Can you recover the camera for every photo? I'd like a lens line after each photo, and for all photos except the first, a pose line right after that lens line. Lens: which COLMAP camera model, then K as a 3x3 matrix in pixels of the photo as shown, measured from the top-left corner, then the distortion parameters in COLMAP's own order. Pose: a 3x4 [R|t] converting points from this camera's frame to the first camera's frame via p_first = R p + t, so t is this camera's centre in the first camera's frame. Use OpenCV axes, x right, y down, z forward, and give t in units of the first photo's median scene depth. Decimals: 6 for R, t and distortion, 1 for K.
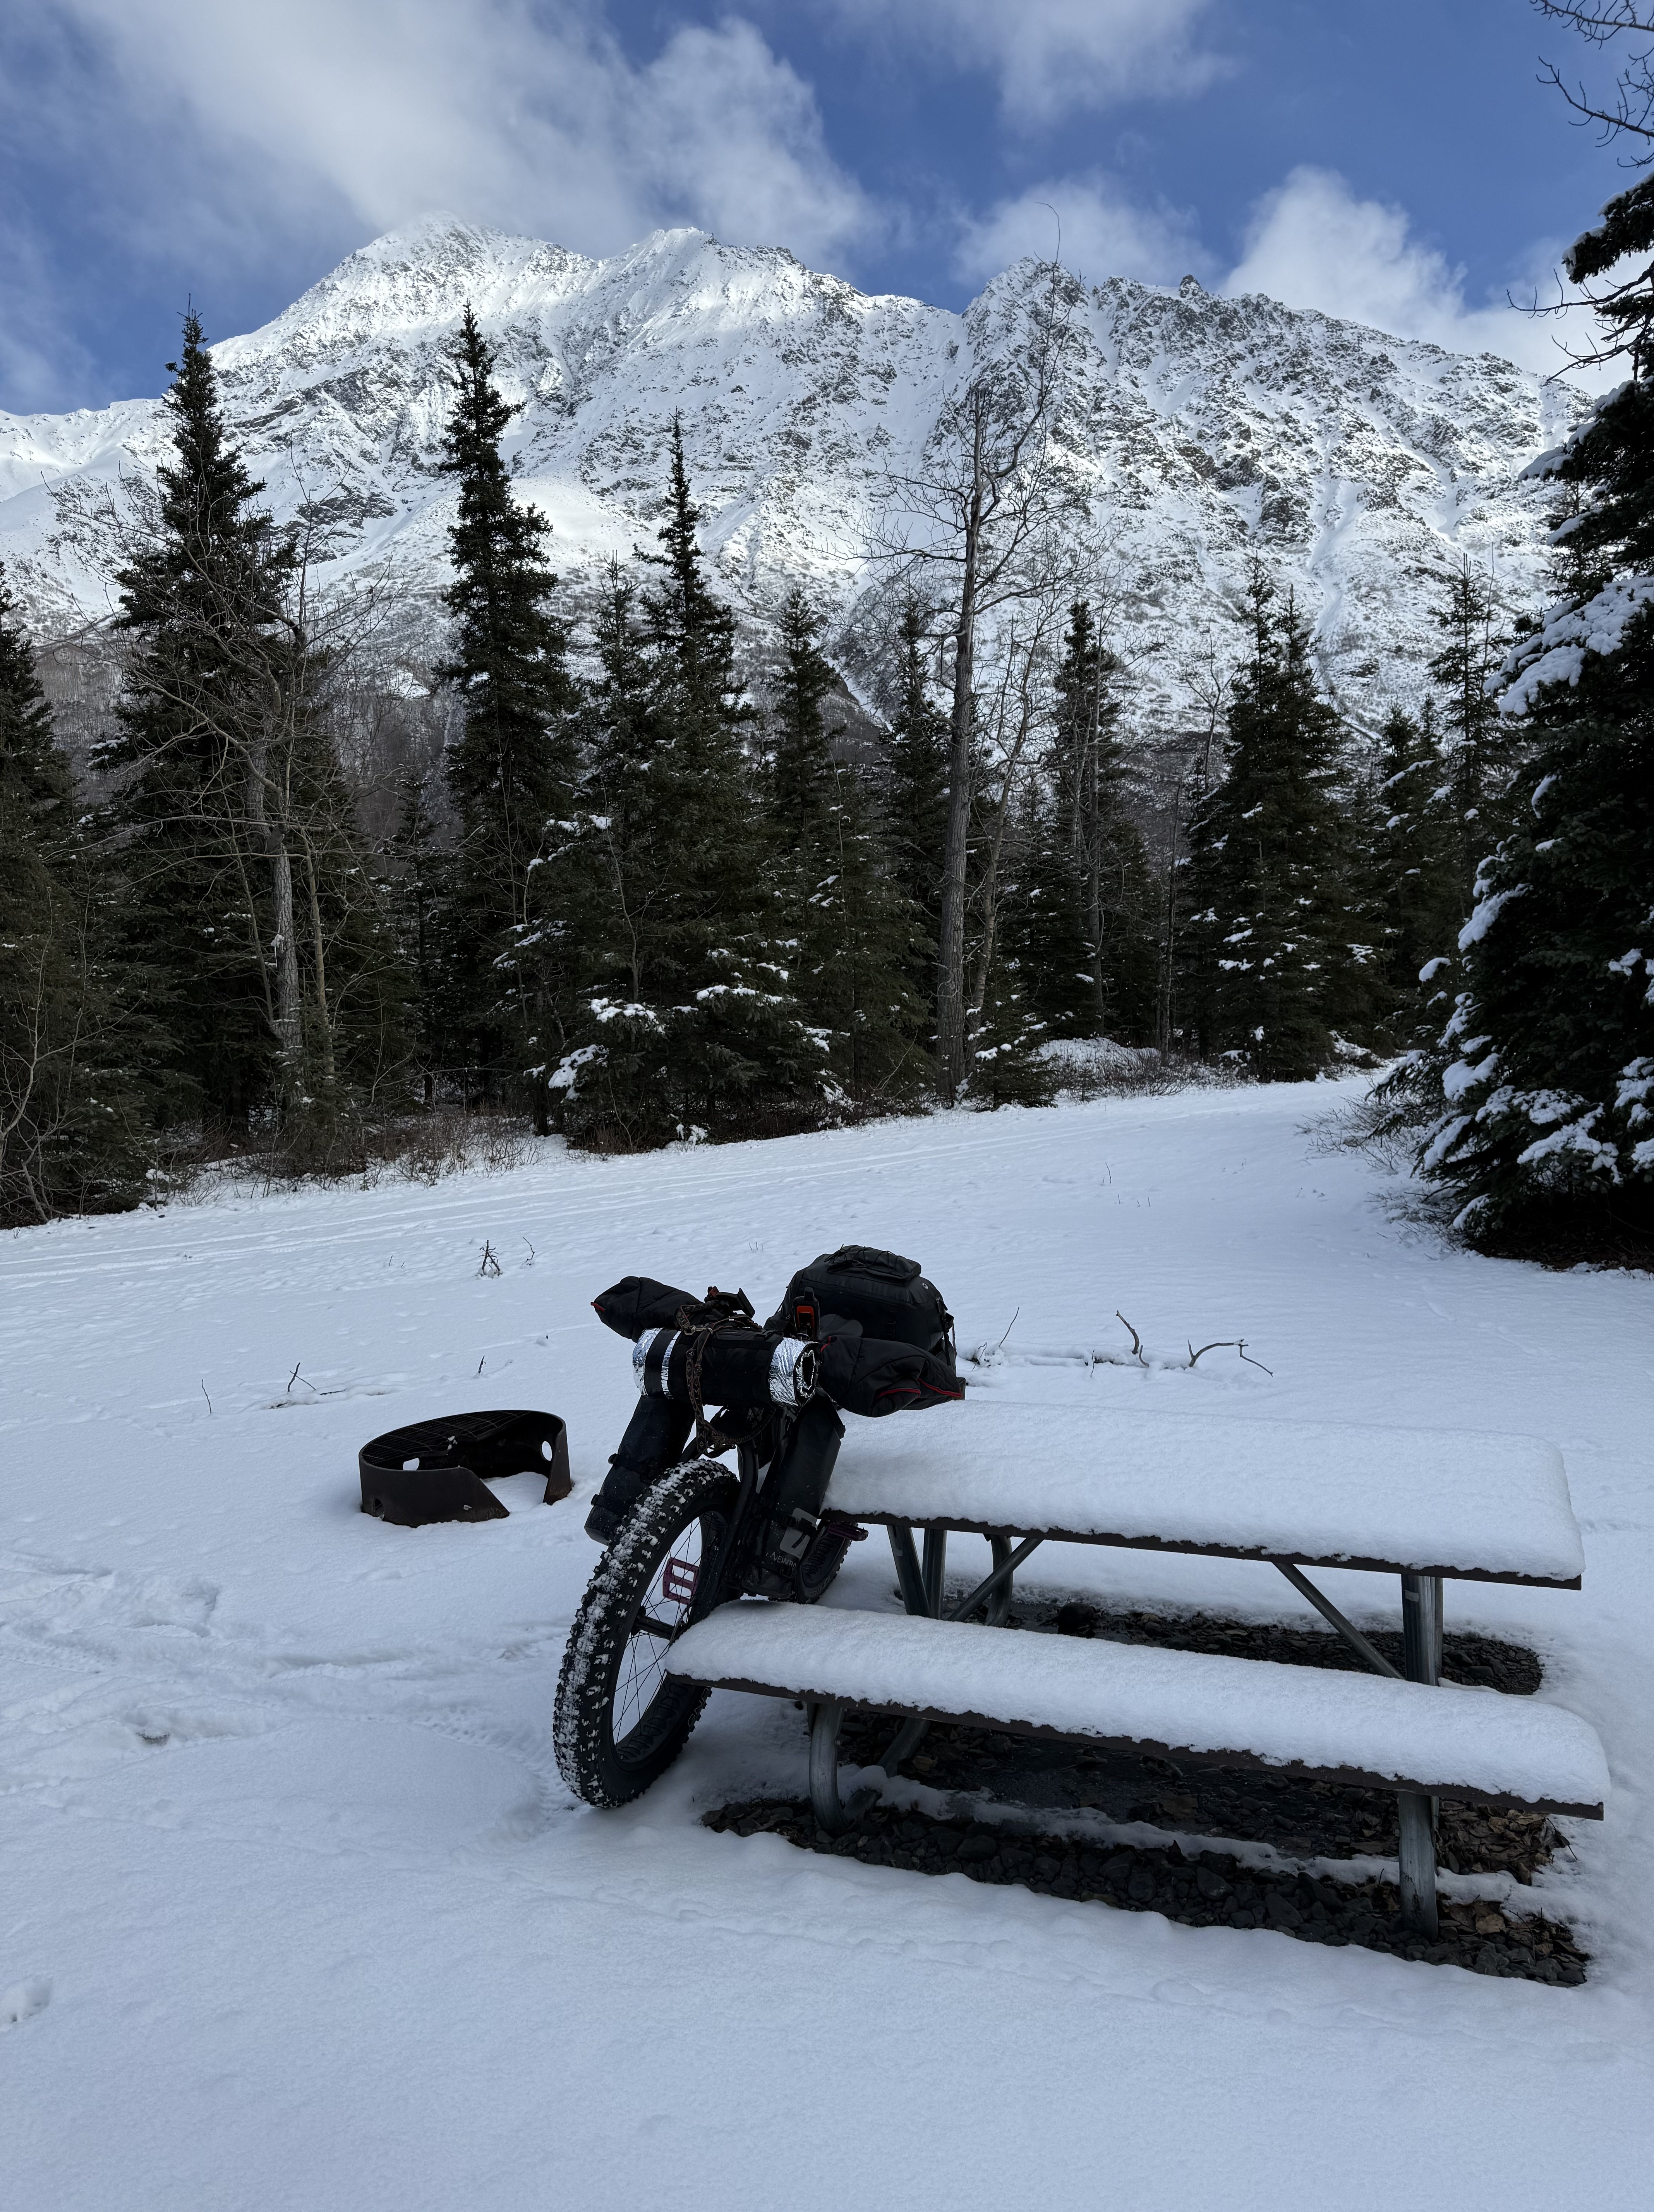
lens RADIAL K [[1555.9, 0, 827.0], [0, 1555.9, 1106.0], [0, 0, 1]] dist [0.039838, -0.059726]
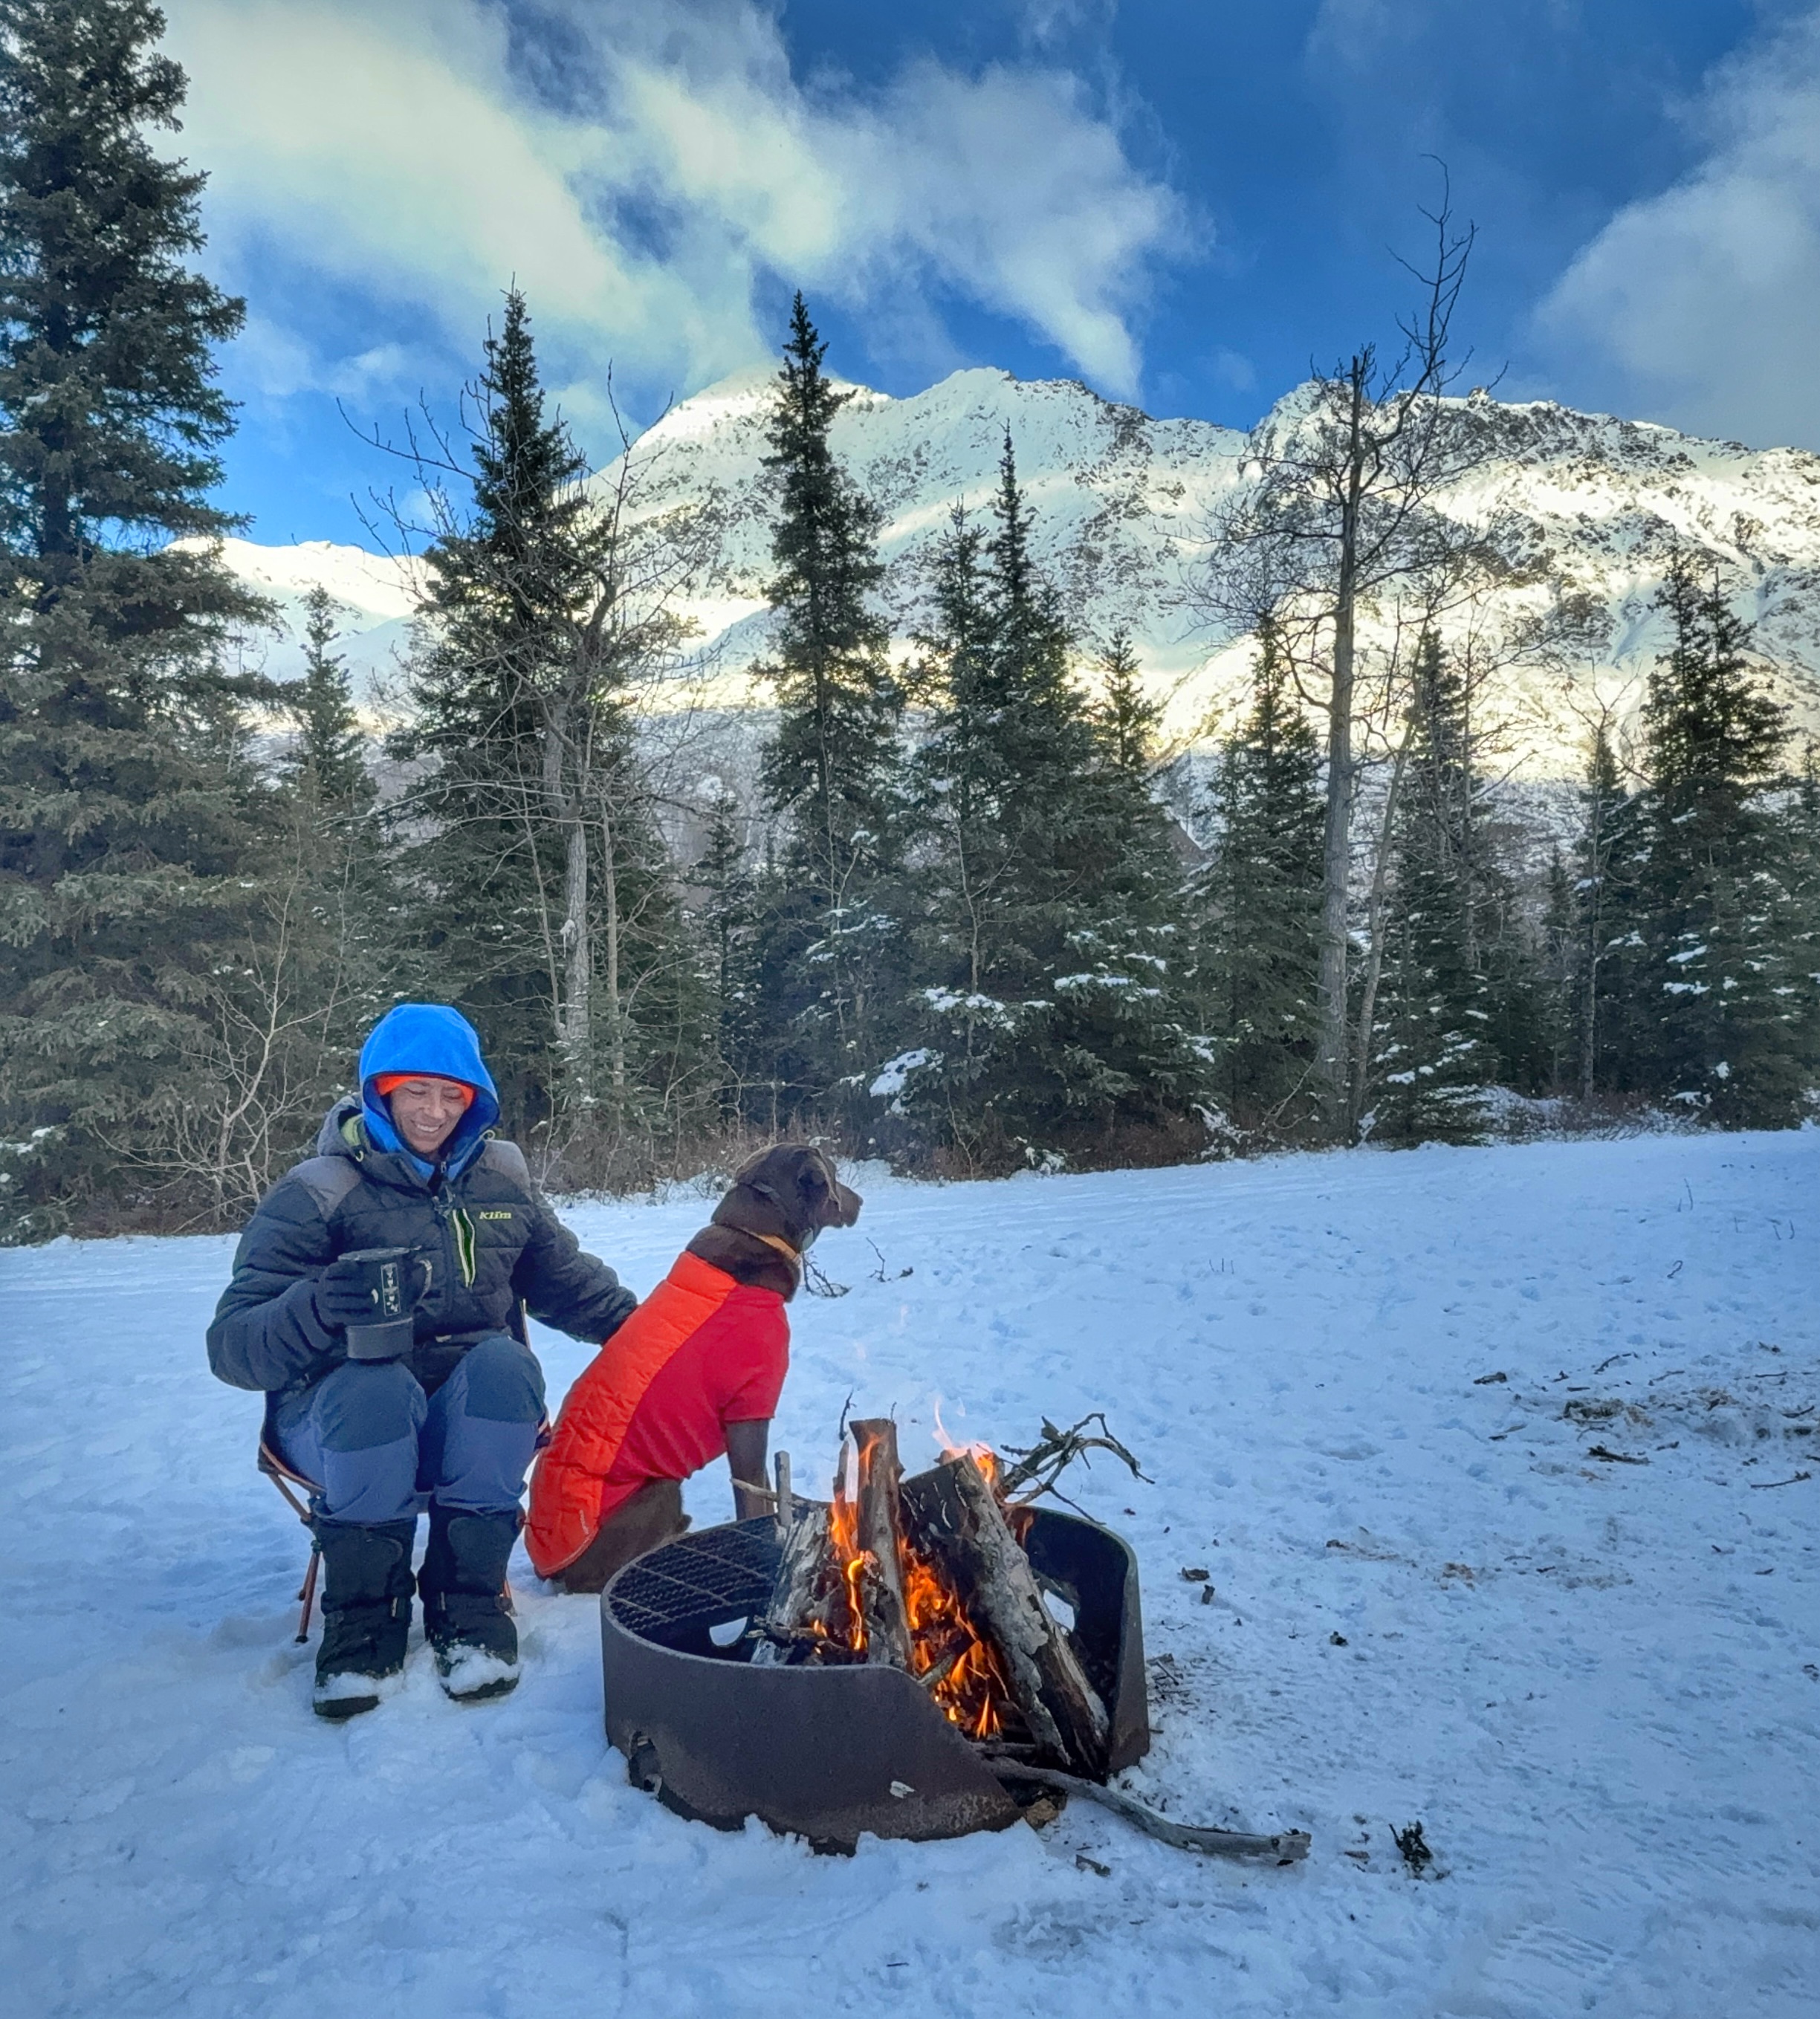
lens RADIAL K [[1556.2, 0, 910.0], [0, 1556.2, 1009.5], [0, 0, 1]] dist [0.003342, 0.004611]
pose [[0.991517, 0.006603, -0.129807, -0.031397], [-0.022130, 0.992702, -0.118542, 0.022385], [0.128077, 0.120409, 0.984428, 0.110544]]
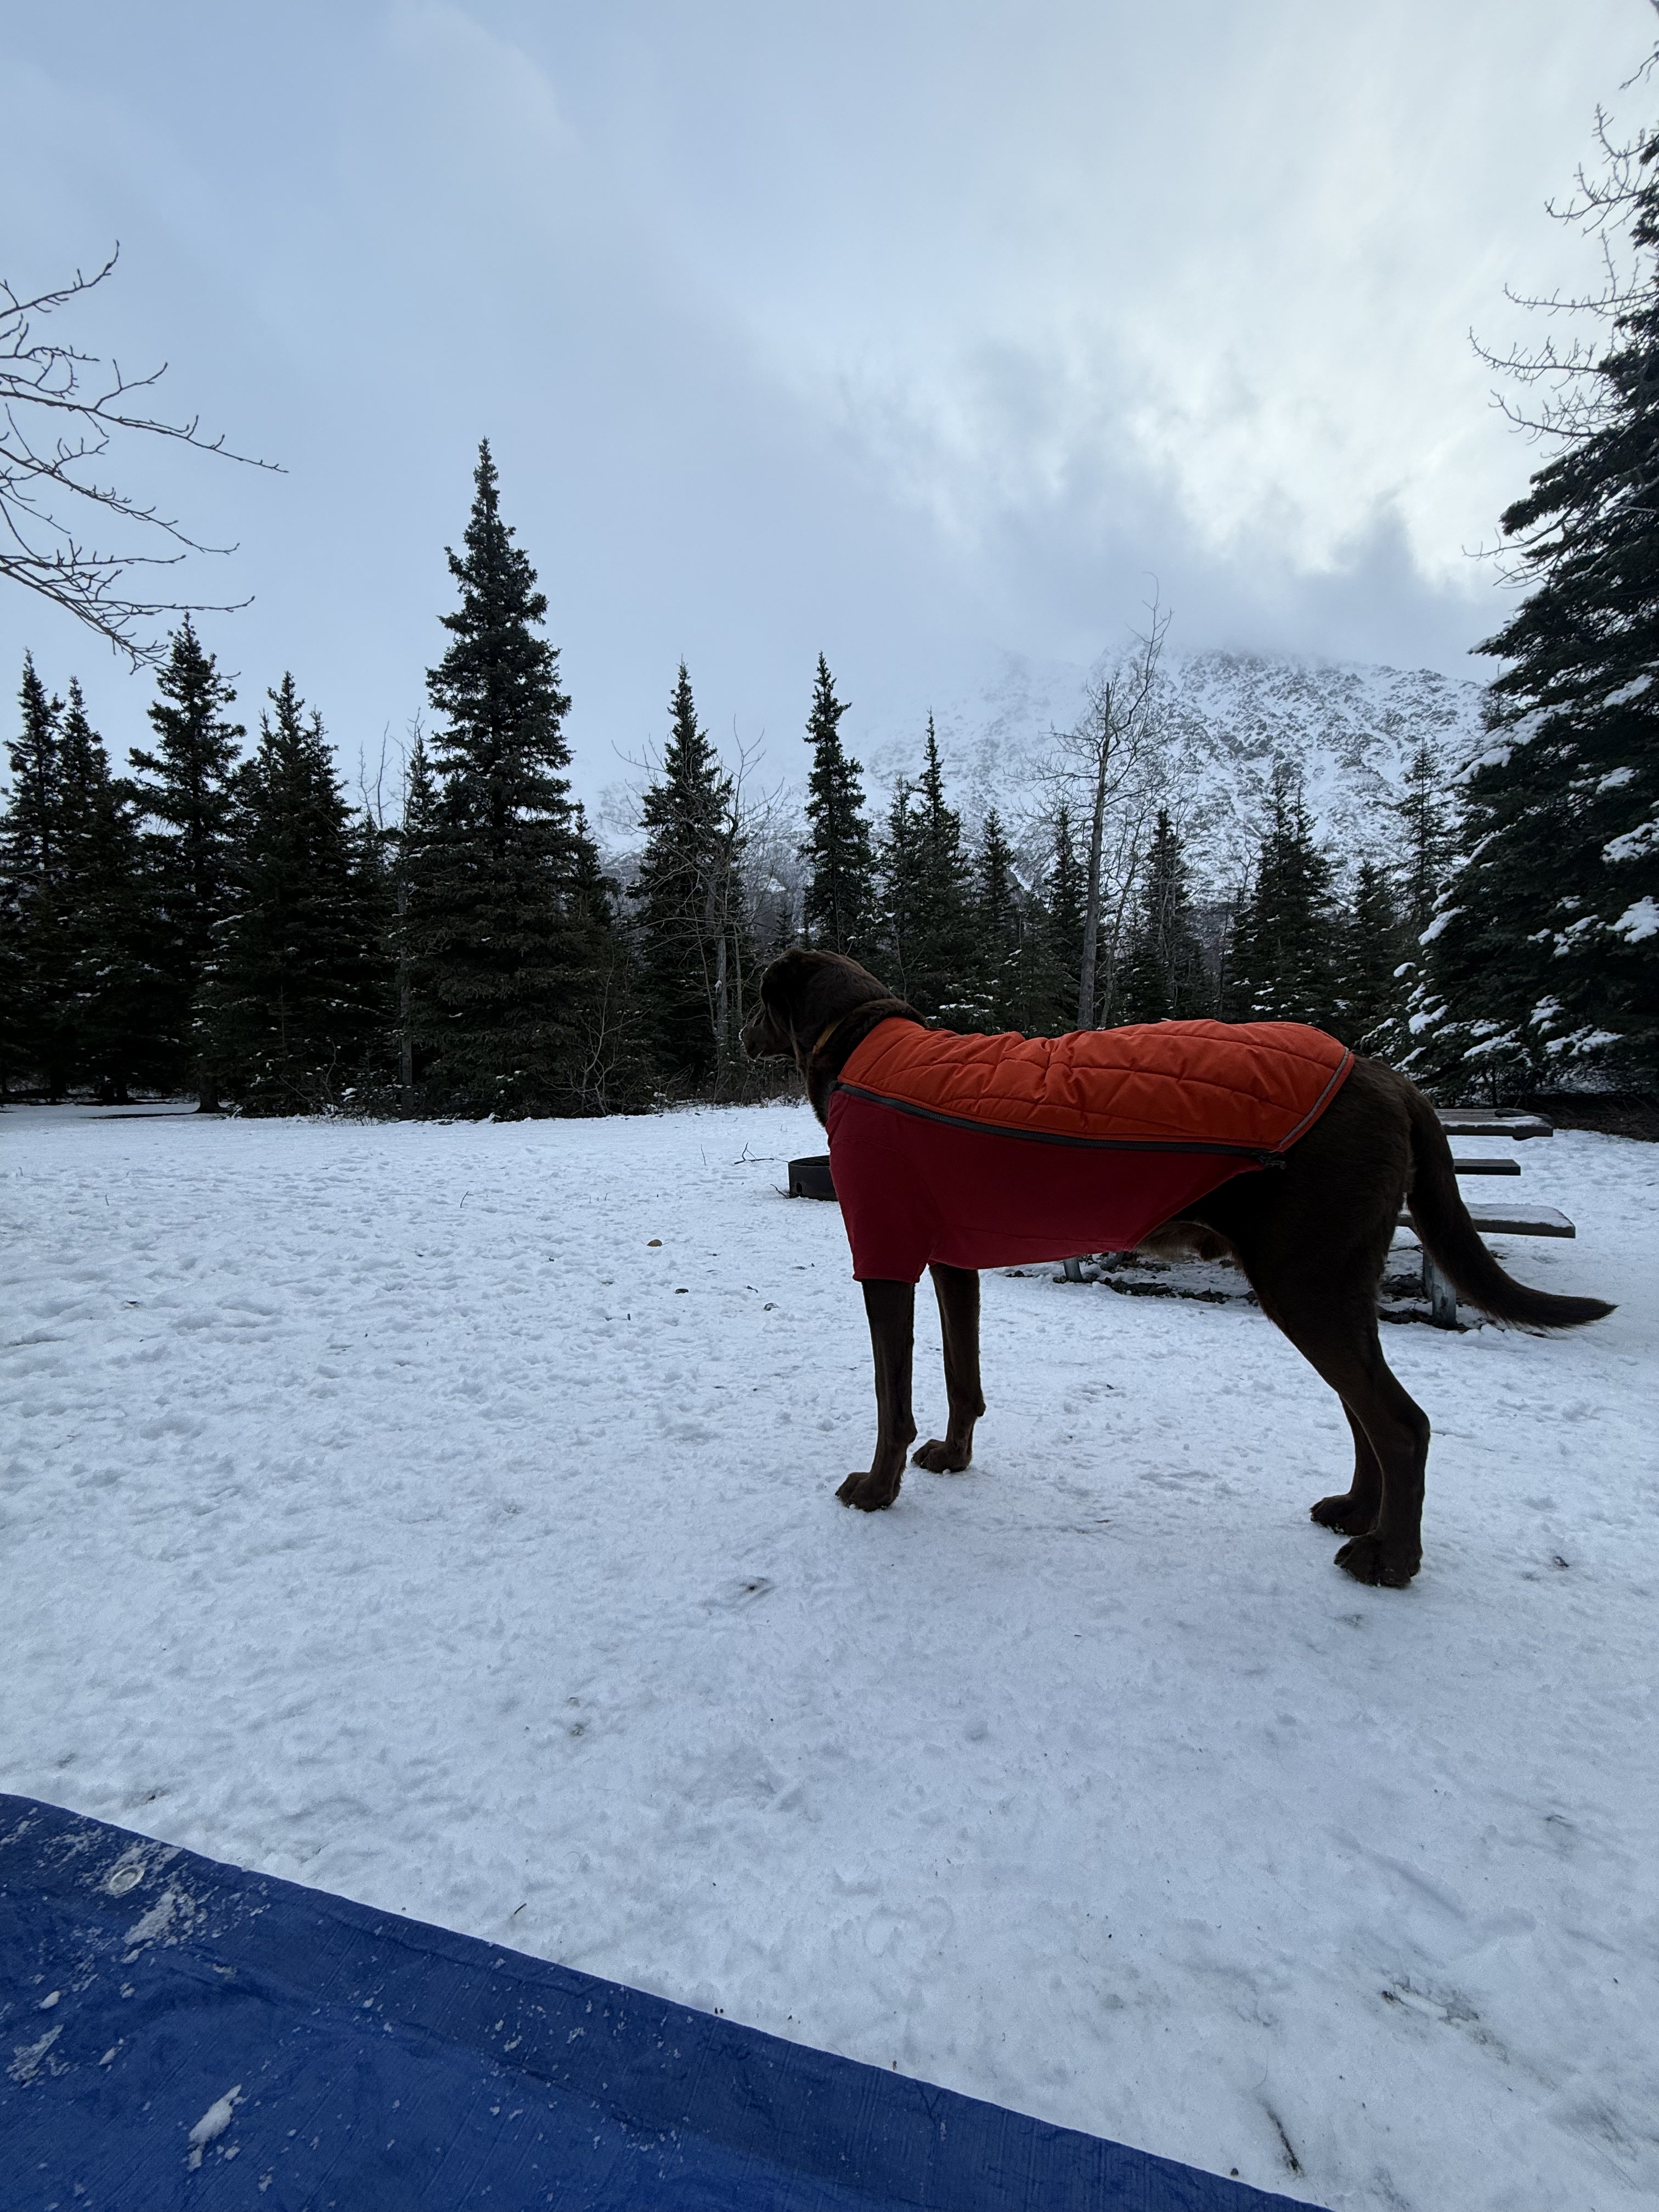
lens RADIAL K [[876.9, 0, 832.5], [0, 876.9, 1101.0], [0, 0, 1]] dist [-0.000468, -0.000160]
pose [[0.981954, 0.024333, -0.187545, -0.008396], [-0.027970, 0.999468, -0.016770, 0.029795], [0.187038, 0.021713, 0.982113, -0.005806]]
